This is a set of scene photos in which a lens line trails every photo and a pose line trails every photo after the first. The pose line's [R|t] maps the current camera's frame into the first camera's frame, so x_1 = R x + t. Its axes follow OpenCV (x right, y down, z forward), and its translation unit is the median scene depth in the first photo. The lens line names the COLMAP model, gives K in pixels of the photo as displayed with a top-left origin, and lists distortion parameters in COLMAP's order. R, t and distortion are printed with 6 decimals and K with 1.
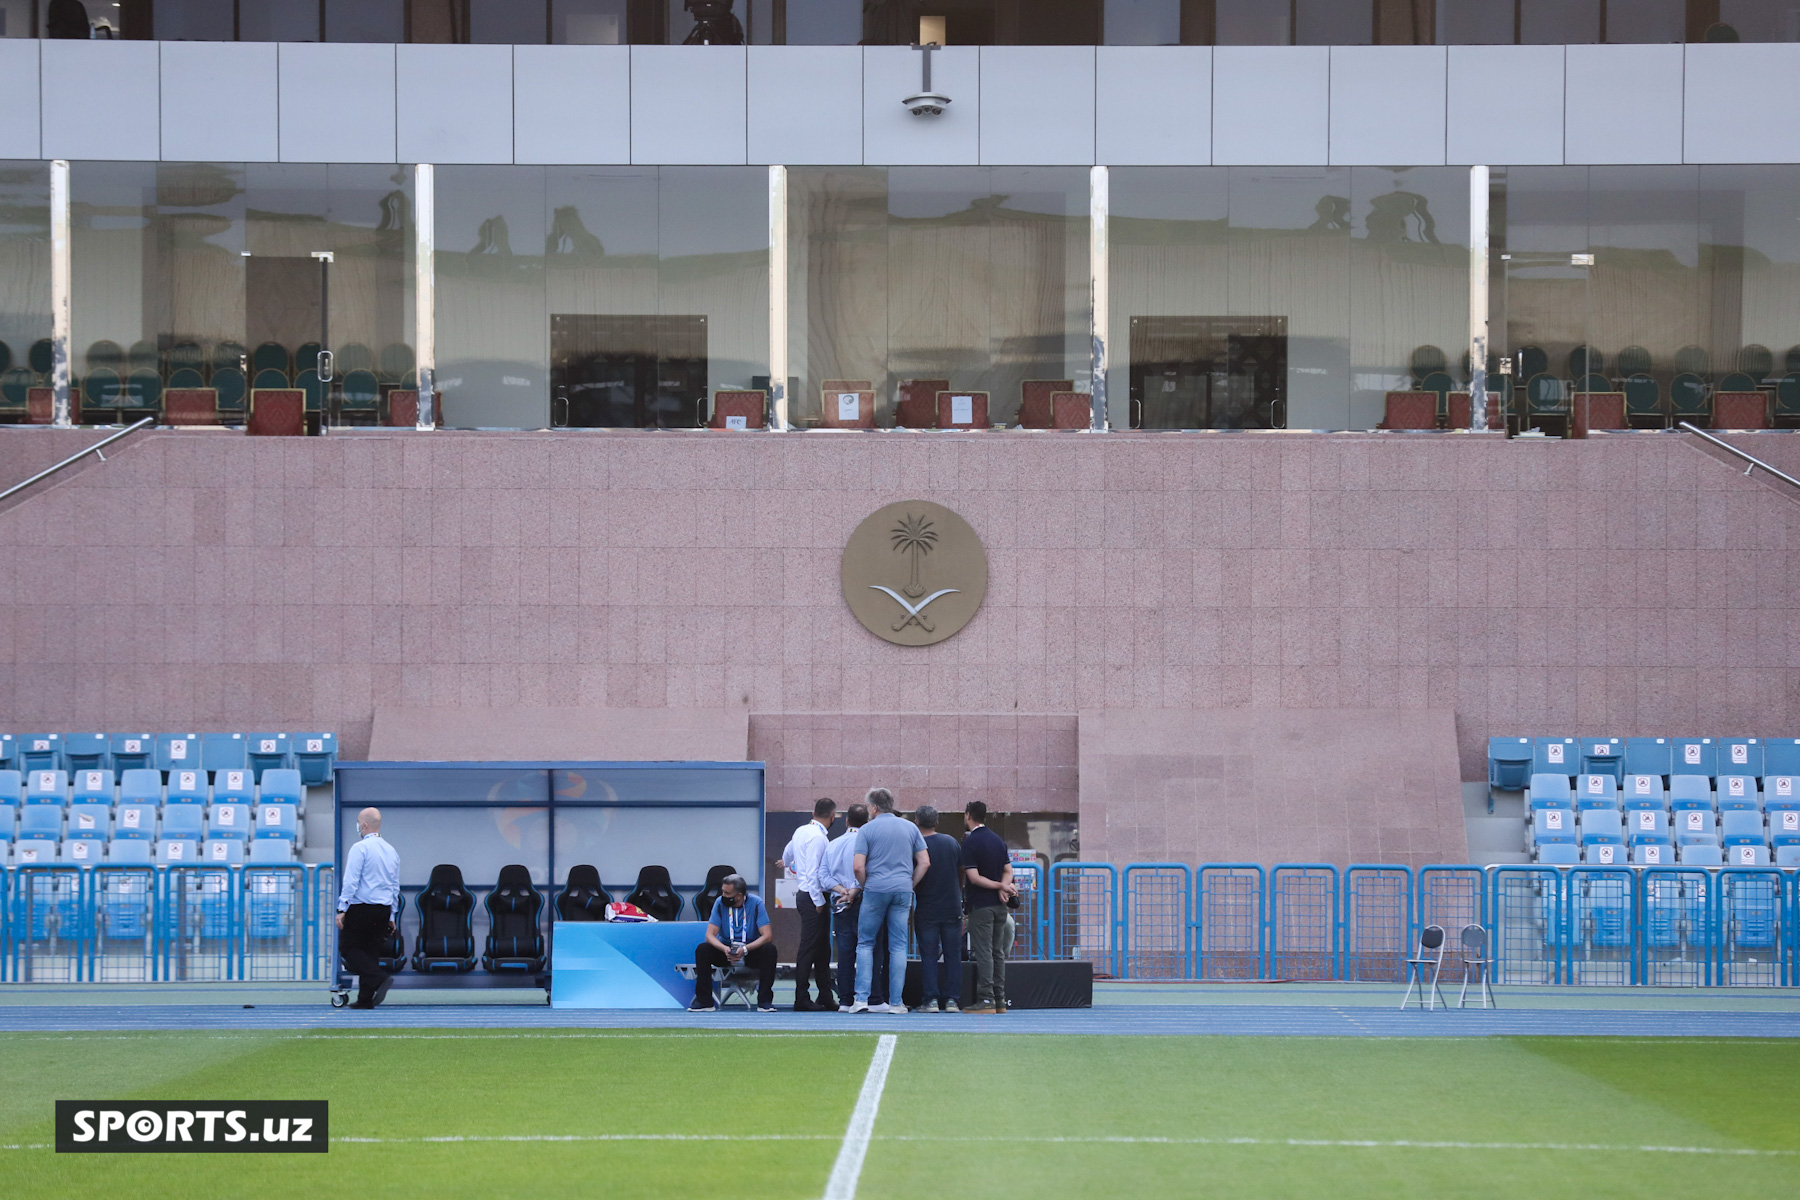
lens RADIAL K [[10532.8, 0, 894.5], [0, 10532.8, 596.8], [0, 0, 1]] dist [1.490977, 0.000000]
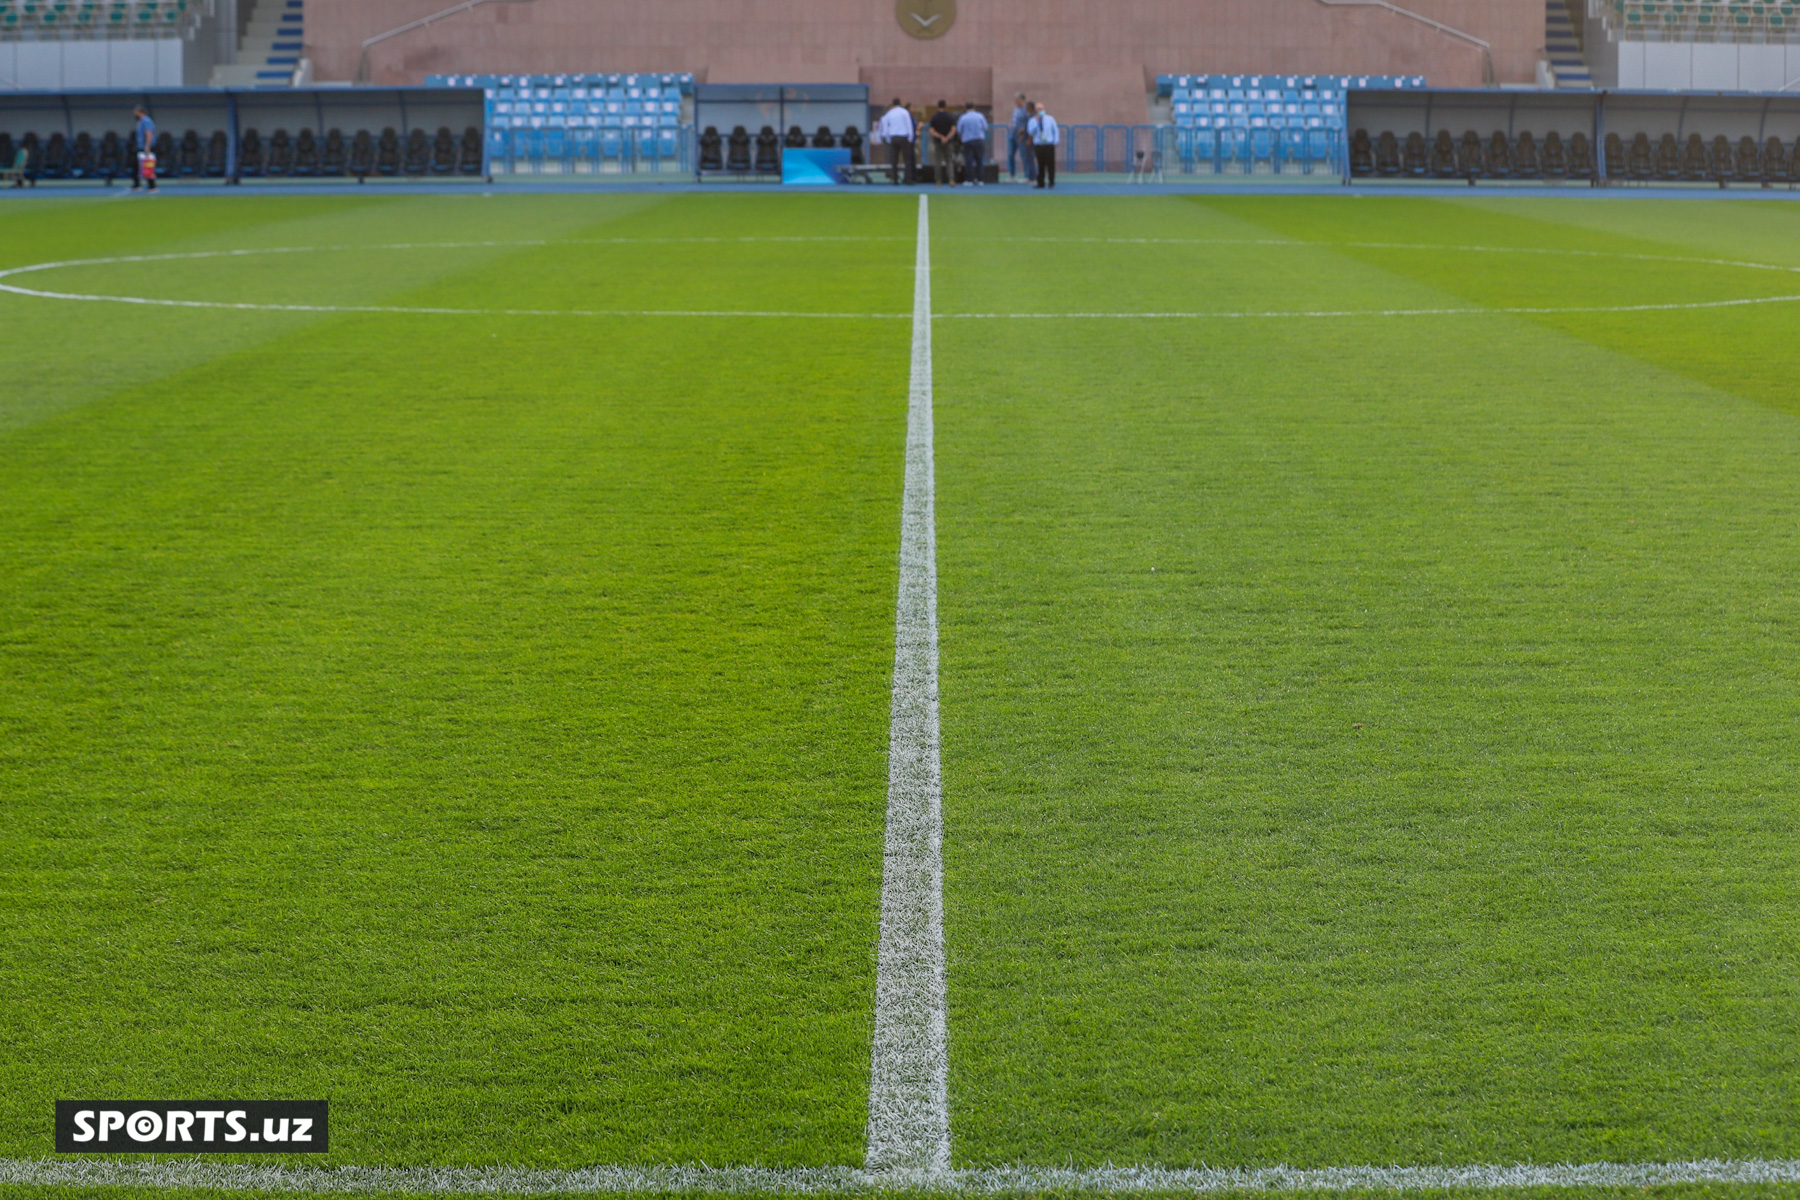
lens RADIAL K [[3630.9, 0, 901.4], [0, 3630.9, 598.1], [0, 0, 1]] dist [-0.217007, 0.000000]
pose [[0.999928, -0.002645, 0.011713, -0.014386], [0.000821, 0.988212, 0.153092, 0.004859], [-0.011980, -0.153071, 0.988143, 0.141630]]
